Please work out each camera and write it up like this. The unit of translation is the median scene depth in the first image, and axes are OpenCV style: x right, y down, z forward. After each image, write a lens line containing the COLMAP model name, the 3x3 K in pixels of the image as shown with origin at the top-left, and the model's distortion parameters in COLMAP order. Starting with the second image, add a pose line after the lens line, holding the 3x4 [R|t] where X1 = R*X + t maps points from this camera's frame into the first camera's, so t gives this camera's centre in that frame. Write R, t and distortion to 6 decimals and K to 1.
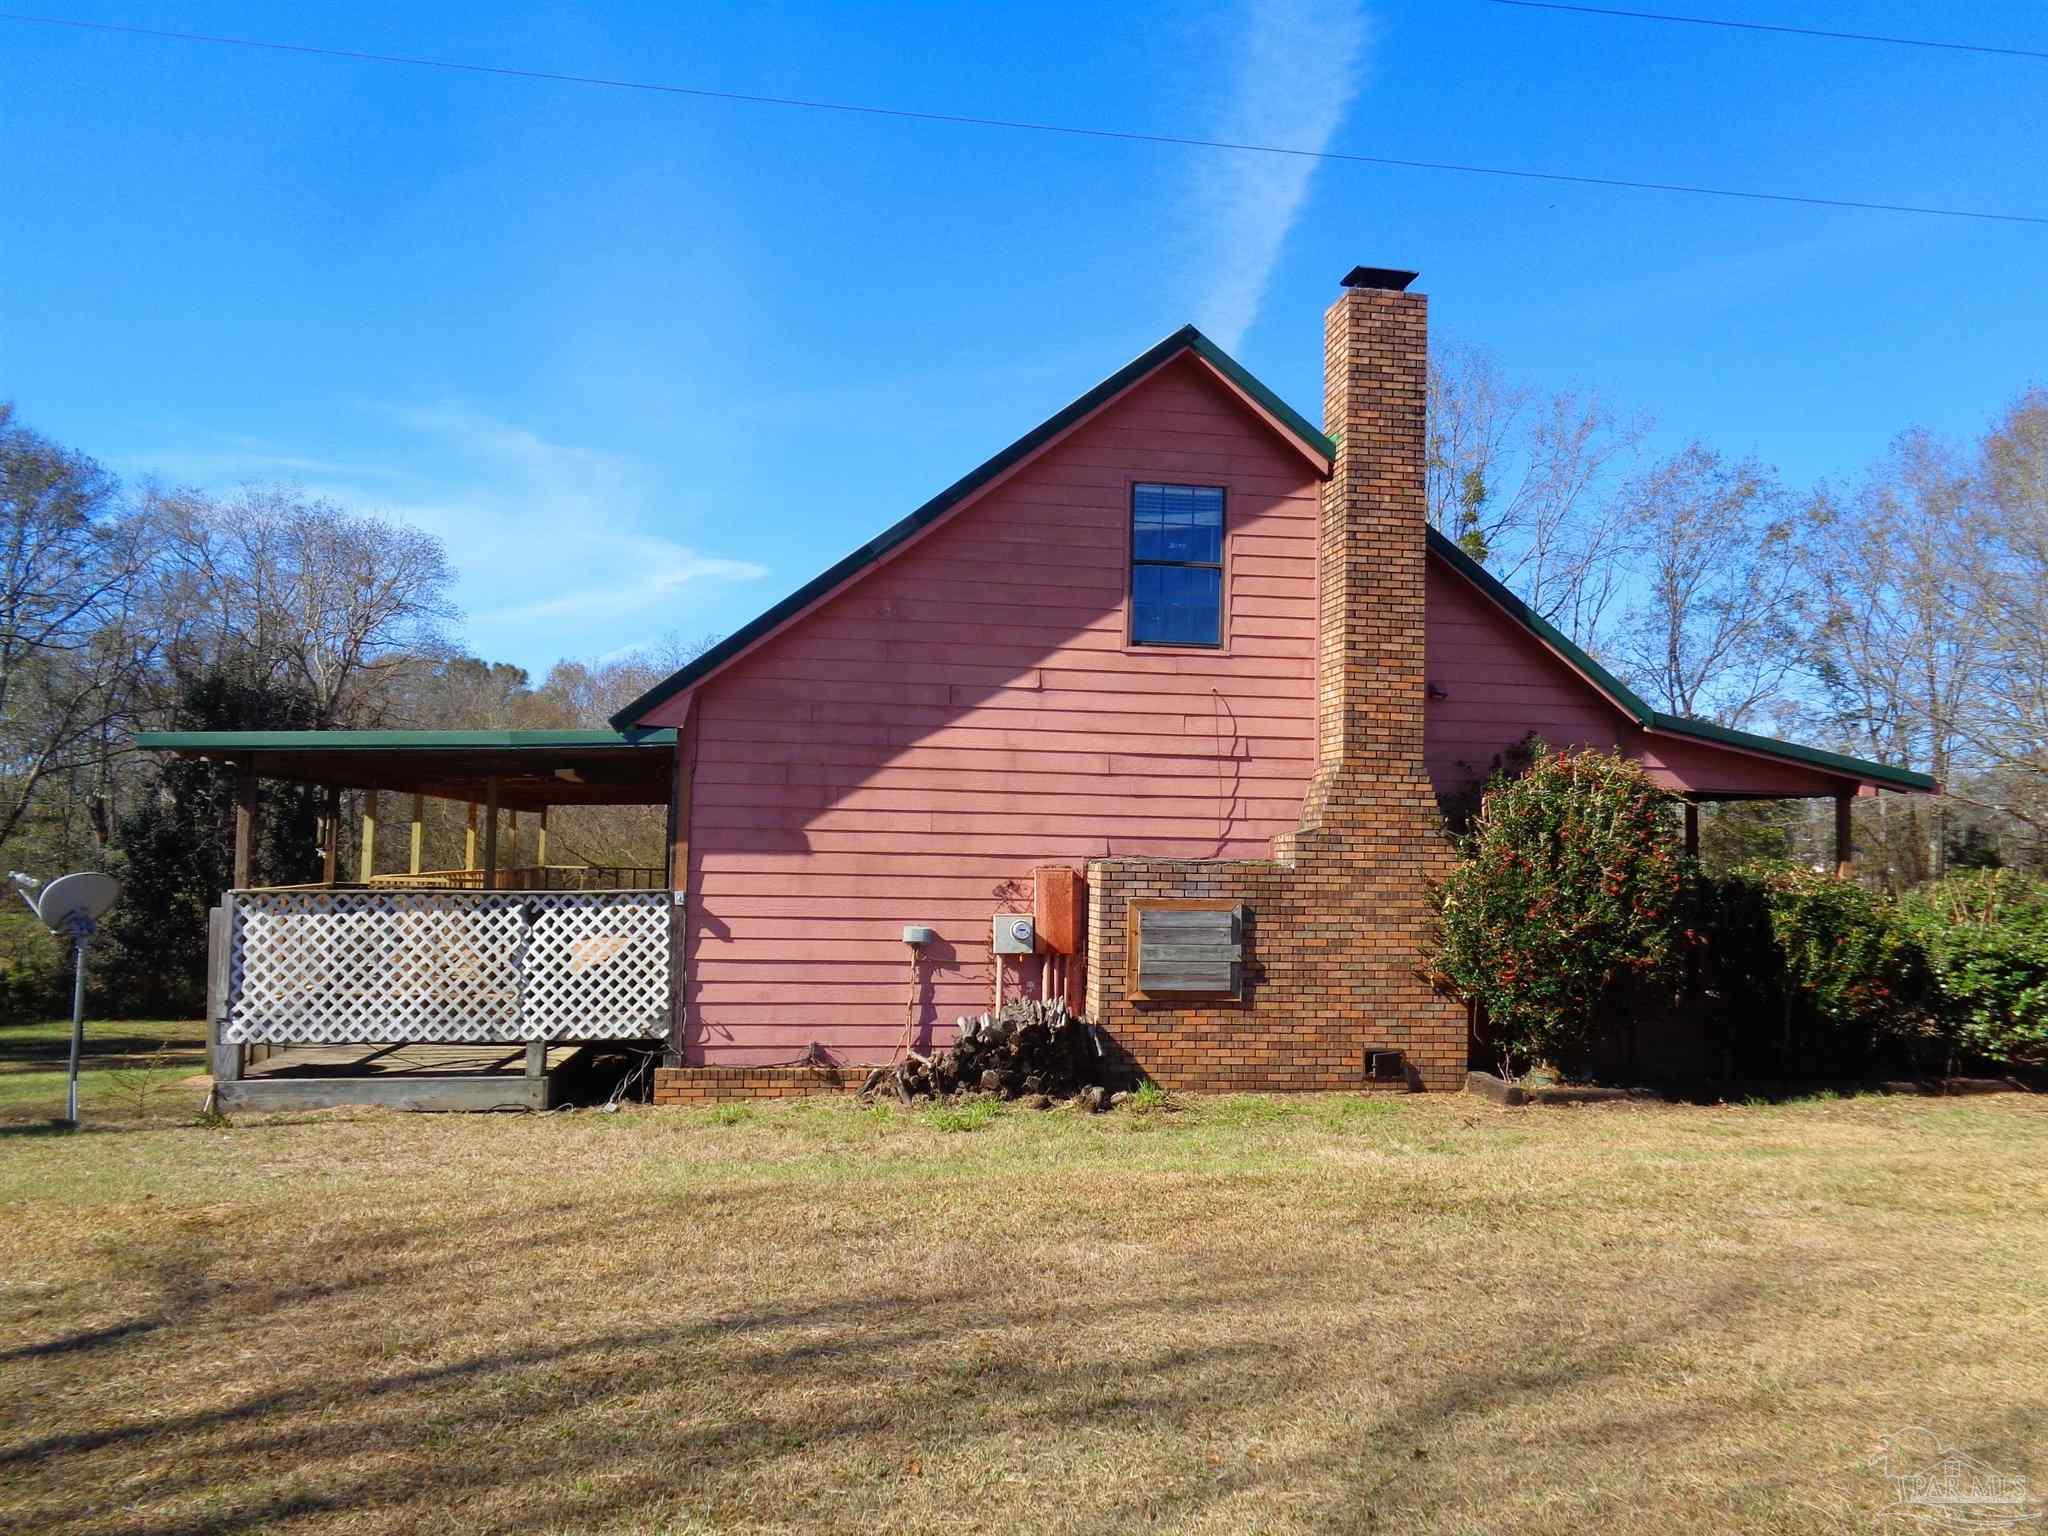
lens RADIAL K [[1532.3, 0, 1023.2], [0, 1532.3, 762.8], [0, 0, 1]] dist [0.022807, -0.001865]
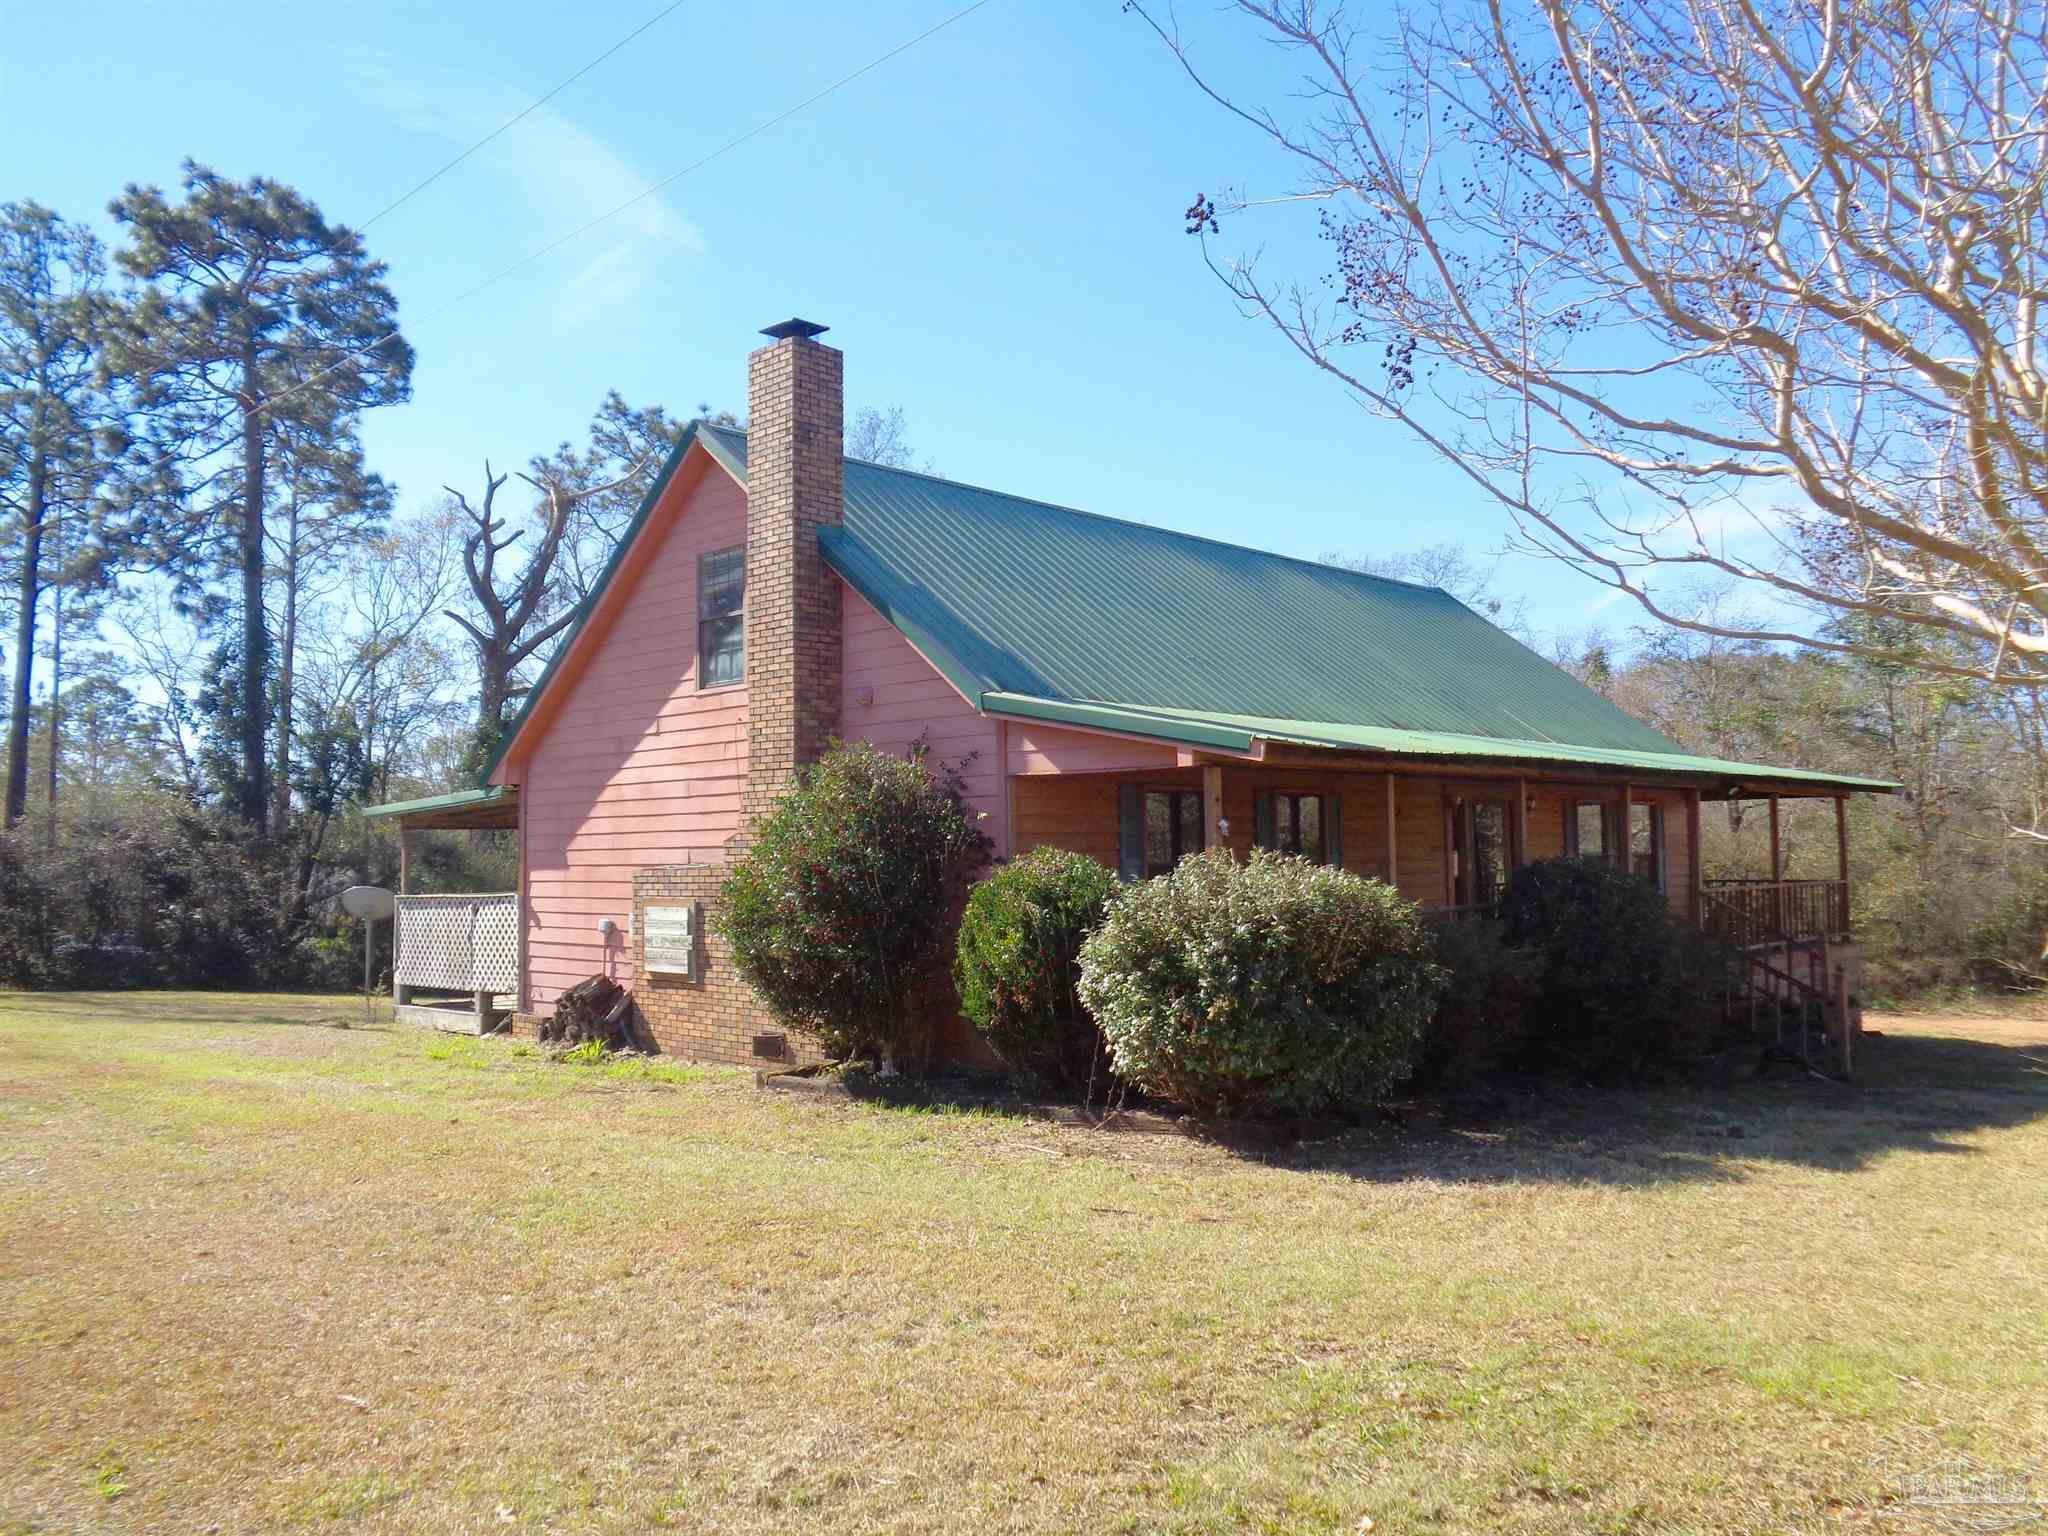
lens RADIAL K [[1532.3, 0, 1025.8], [0, 1532.3, 757.1], [0, 0, 1]] dist [0.022807, -0.001865]
pose [[0.614156, -0.078746, -0.785246, 1.240504], [0.068613, 0.996570, -0.046274, 0.053152], [0.786196, -0.025458, 0.617453, 0.467707]]
